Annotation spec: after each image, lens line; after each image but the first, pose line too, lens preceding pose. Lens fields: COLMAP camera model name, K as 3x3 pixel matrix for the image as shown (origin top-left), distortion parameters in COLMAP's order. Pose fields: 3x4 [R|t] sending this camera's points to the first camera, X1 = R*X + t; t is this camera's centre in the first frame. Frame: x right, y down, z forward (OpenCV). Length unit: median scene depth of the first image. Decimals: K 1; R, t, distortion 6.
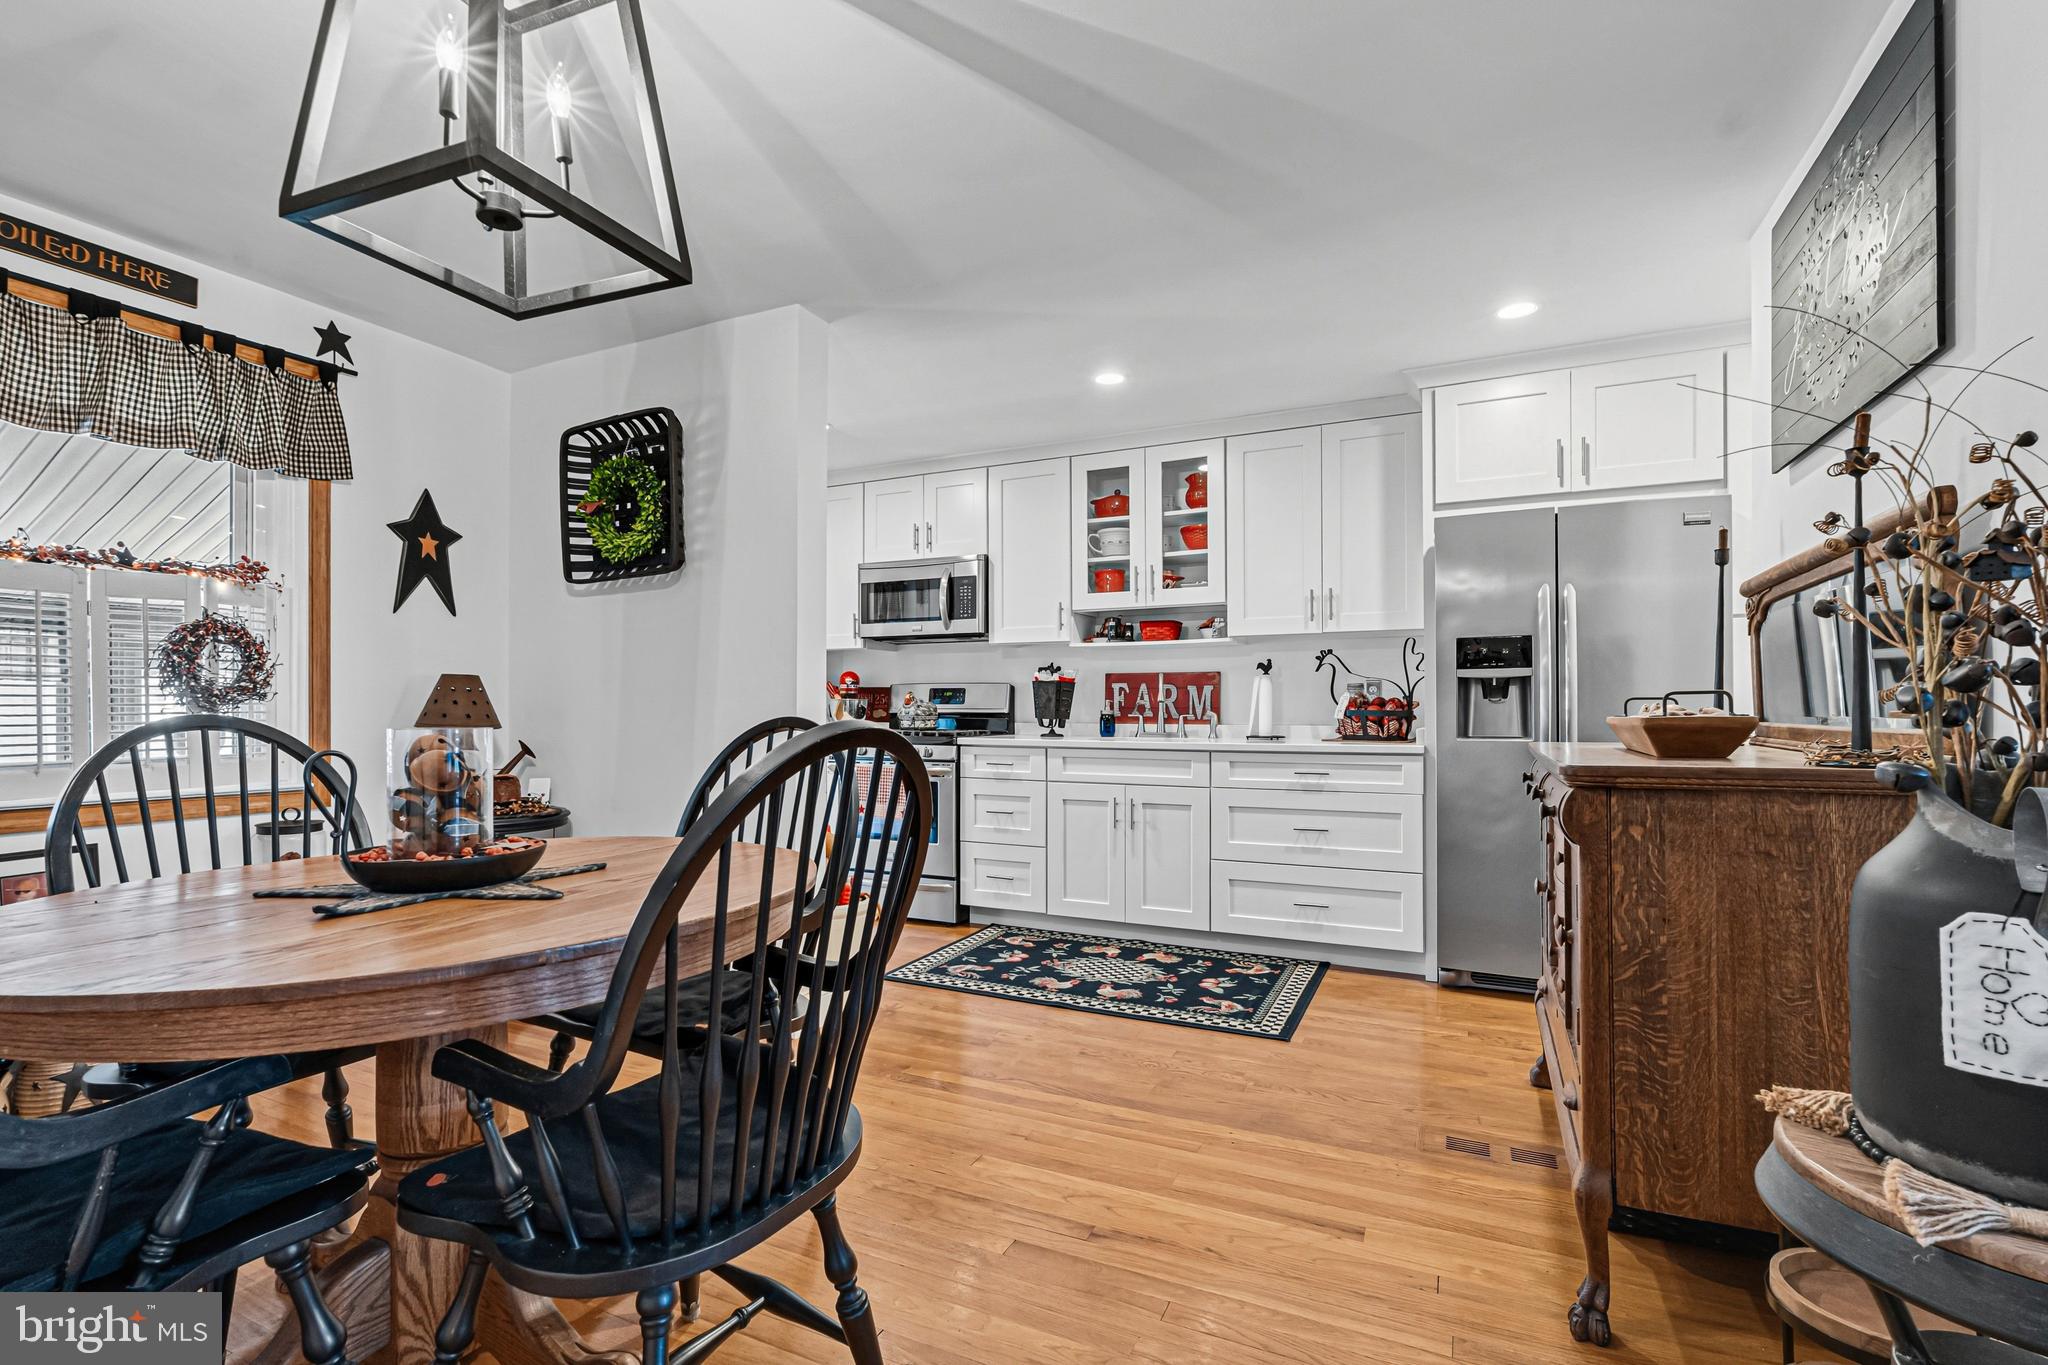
lens RADIAL K [[926.3, 0, 1022.7], [0, 926.3, 705.9], [0, 0, 1]] dist [0.000474, 0.000106]
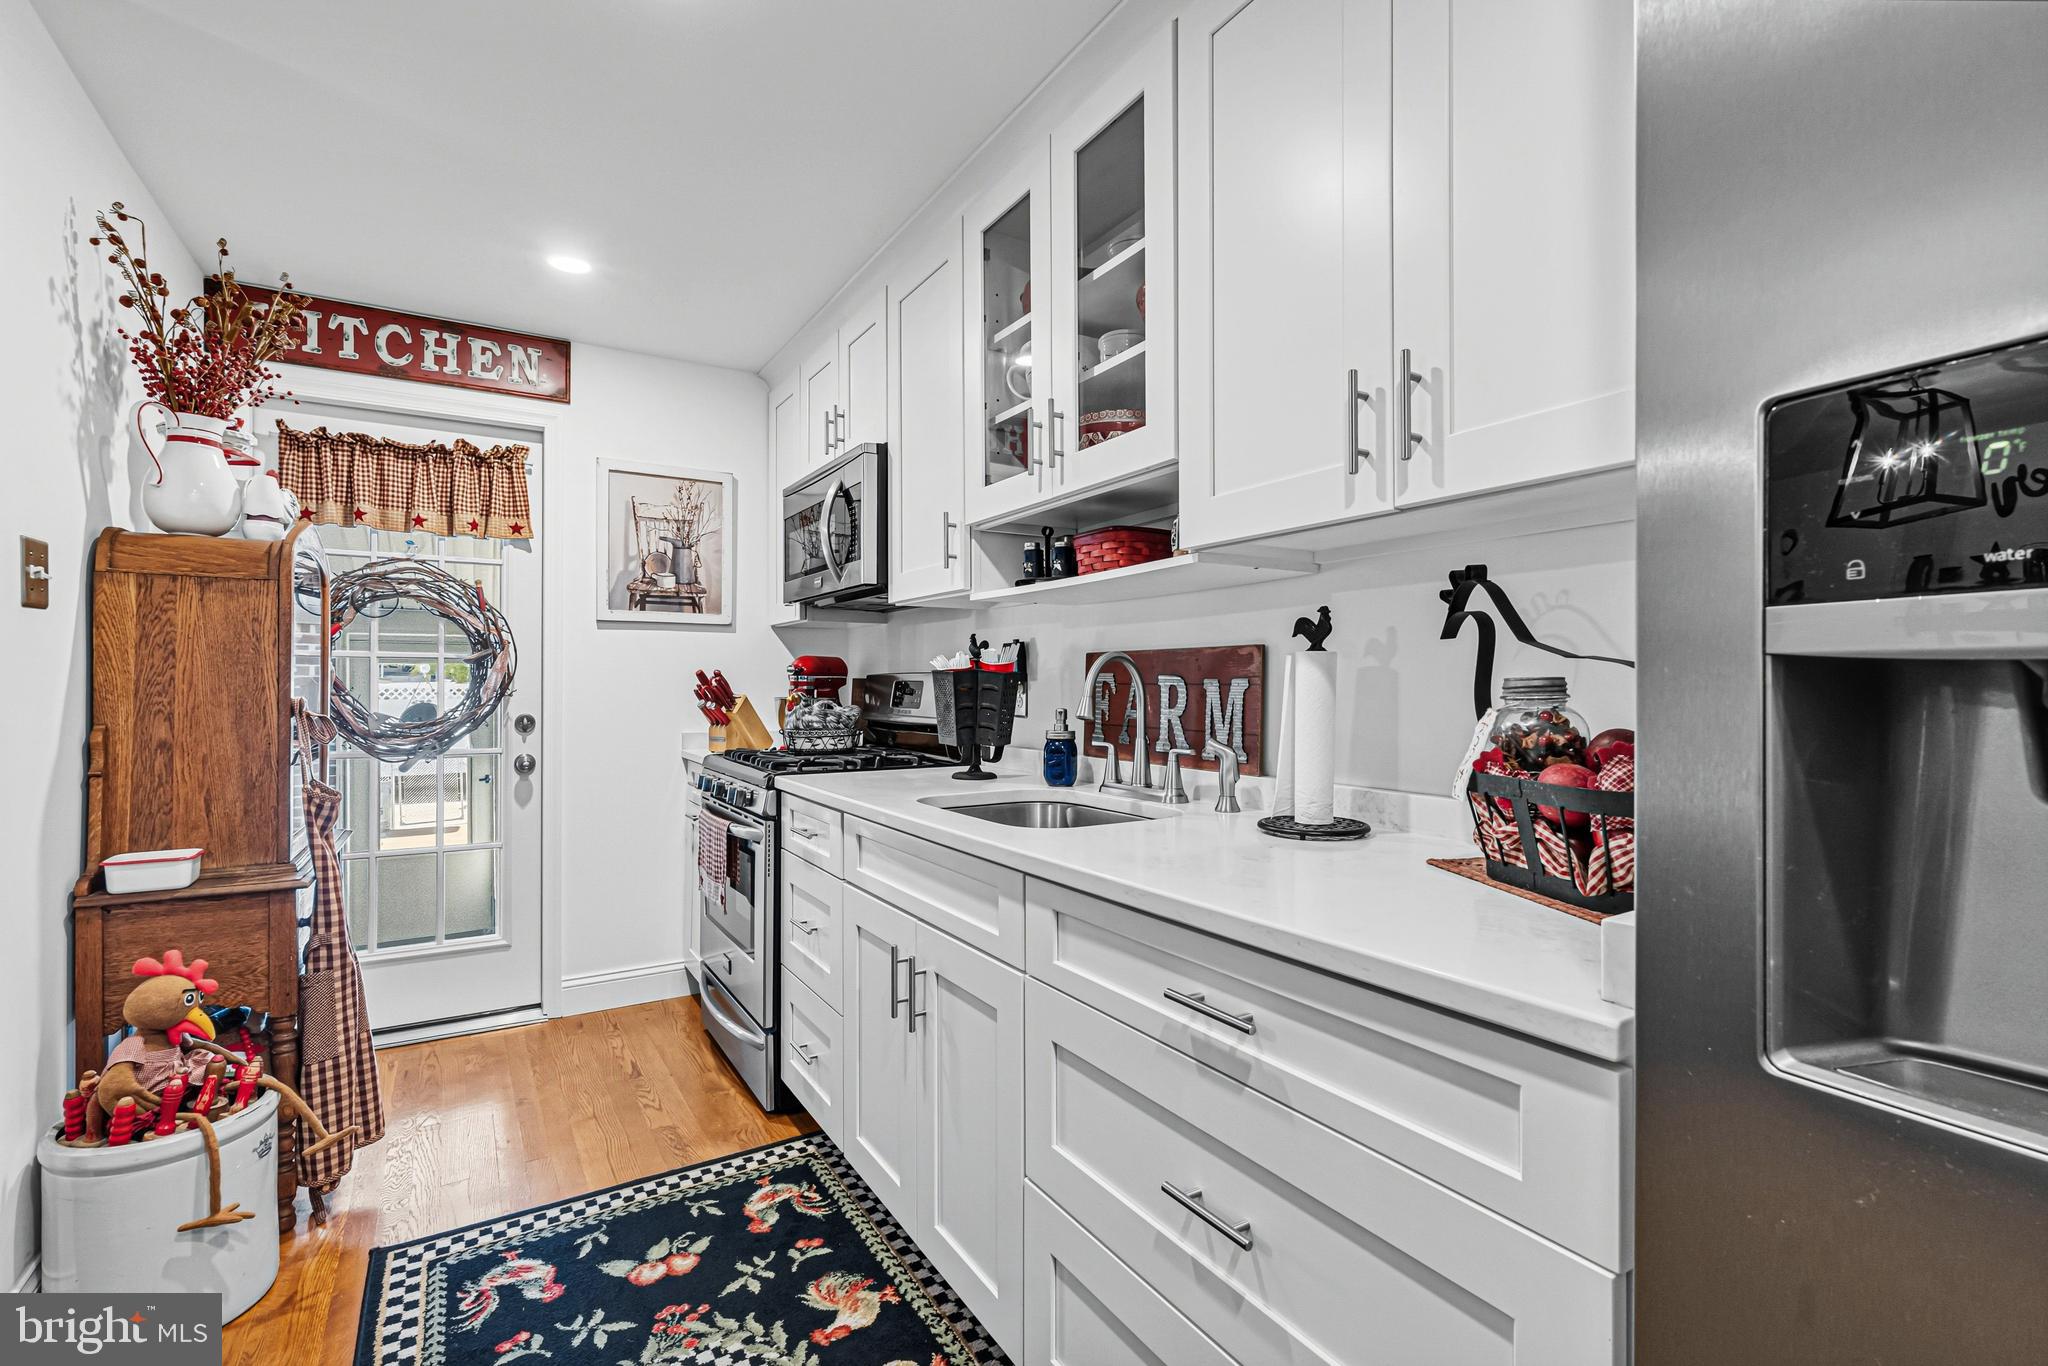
lens RADIAL K [[926.3, 0, 1022.0], [0, 926.3, 676.6], [0, 0, 1]] dist [0.000474, 0.000106]
pose [[0.836400, -0.004623, -0.548099, 0.423990], [0.004729, 0.999988, -0.001219, -0.028013], [0.548099, -0.001573, 0.836412, 0.742090]]
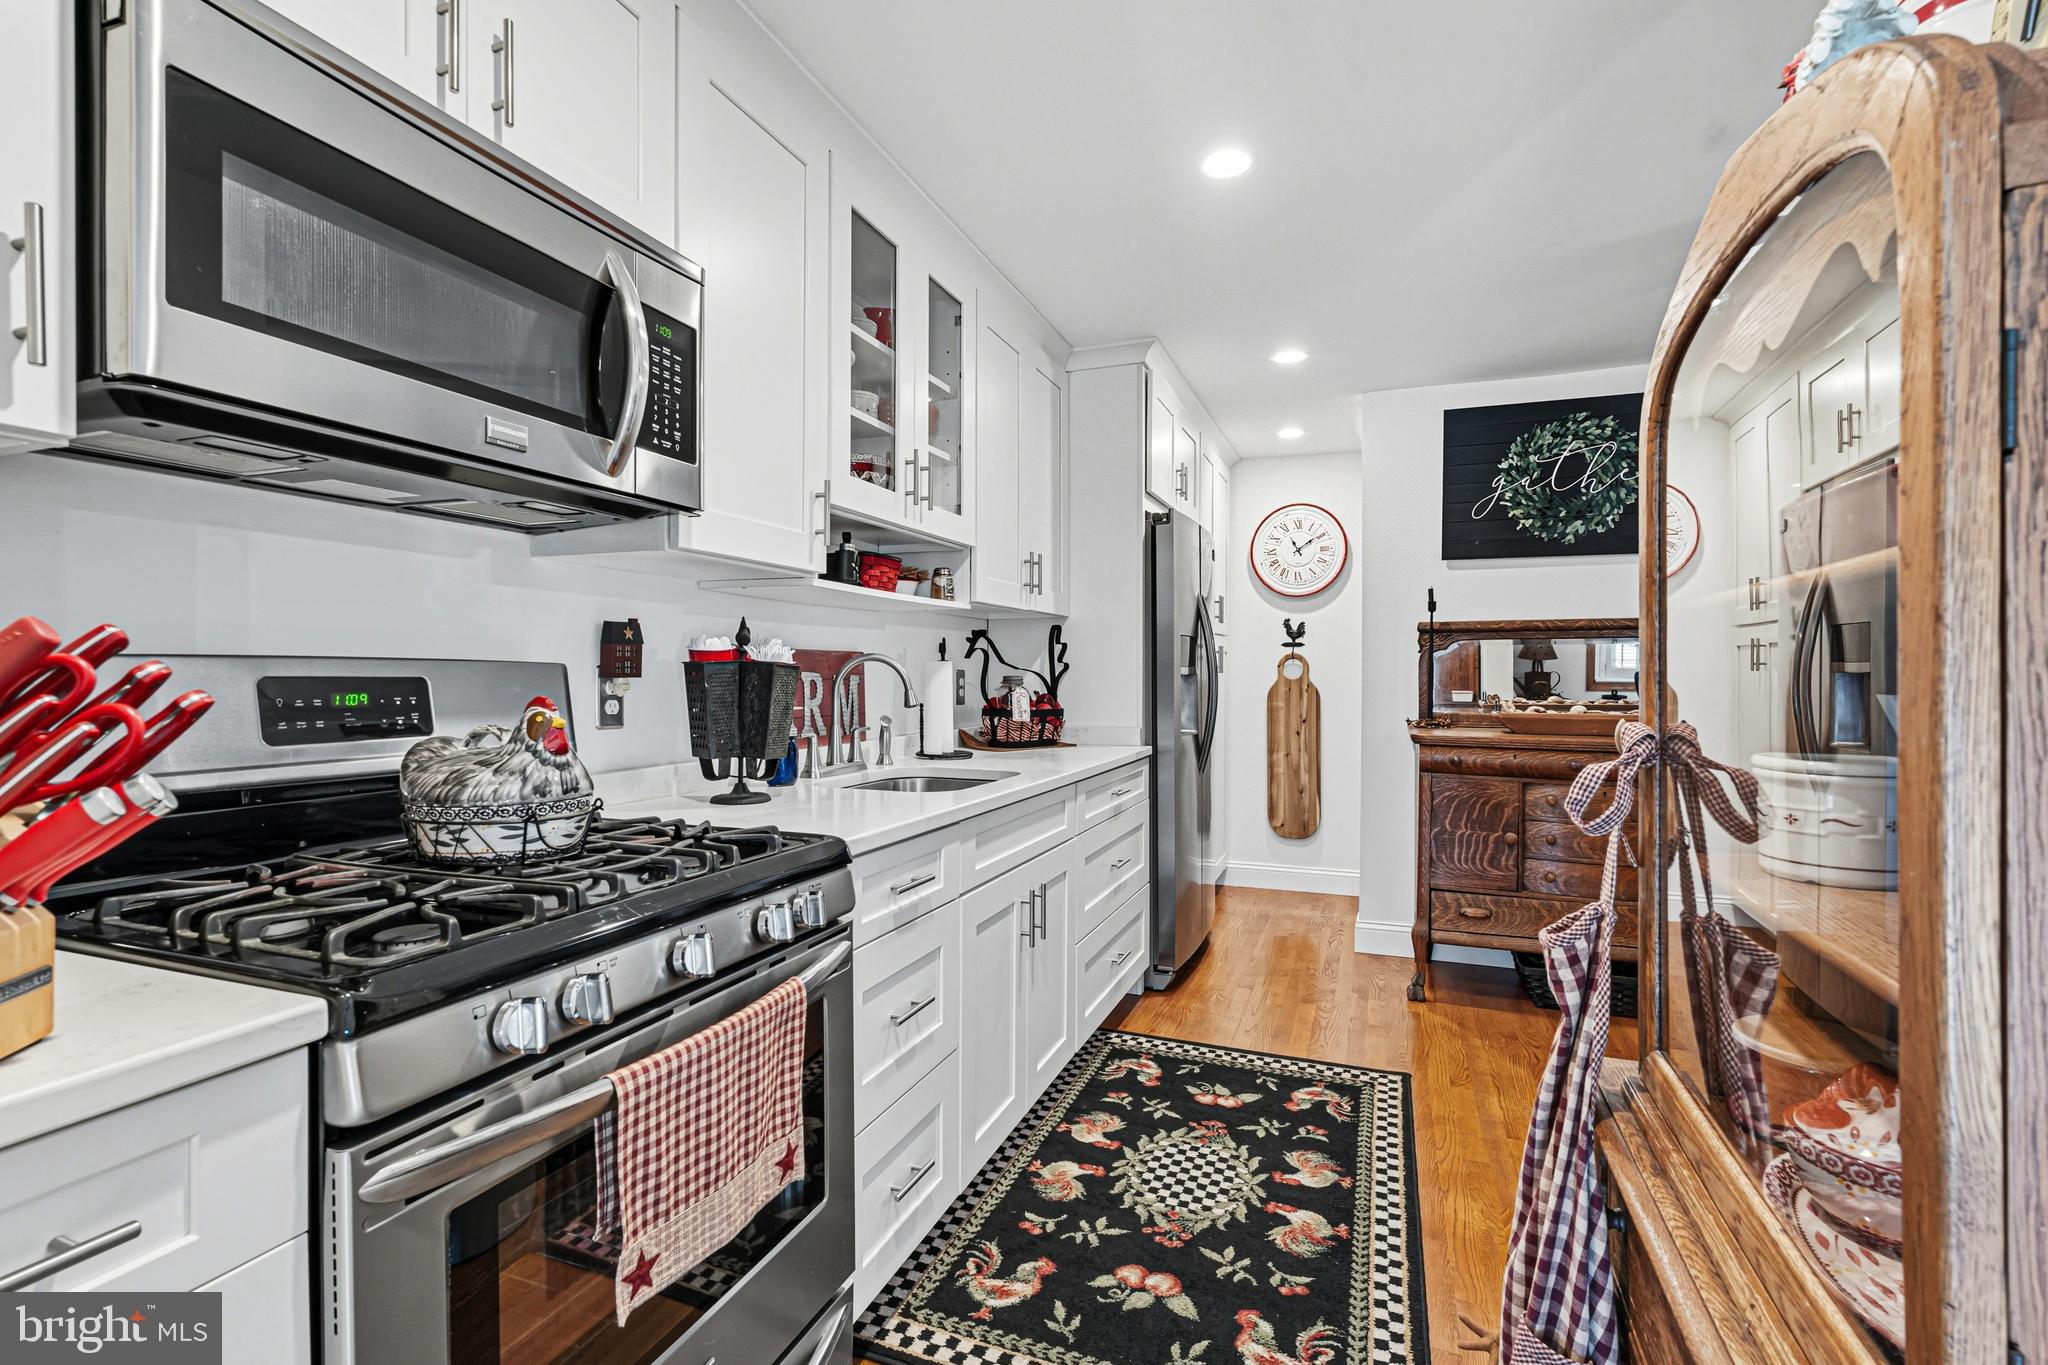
lens RADIAL K [[926.3, 0, 1032.0], [0, 926.3, 679.2], [0, 0, 1]] dist [0.000474, 0.000106]
pose [[-0.077777, -0.007213, 0.996945, -0.477898], [-0.007546, 0.999949, 0.006646, -0.029413], [-0.996942, -0.007006, -0.077827, 1.148491]]
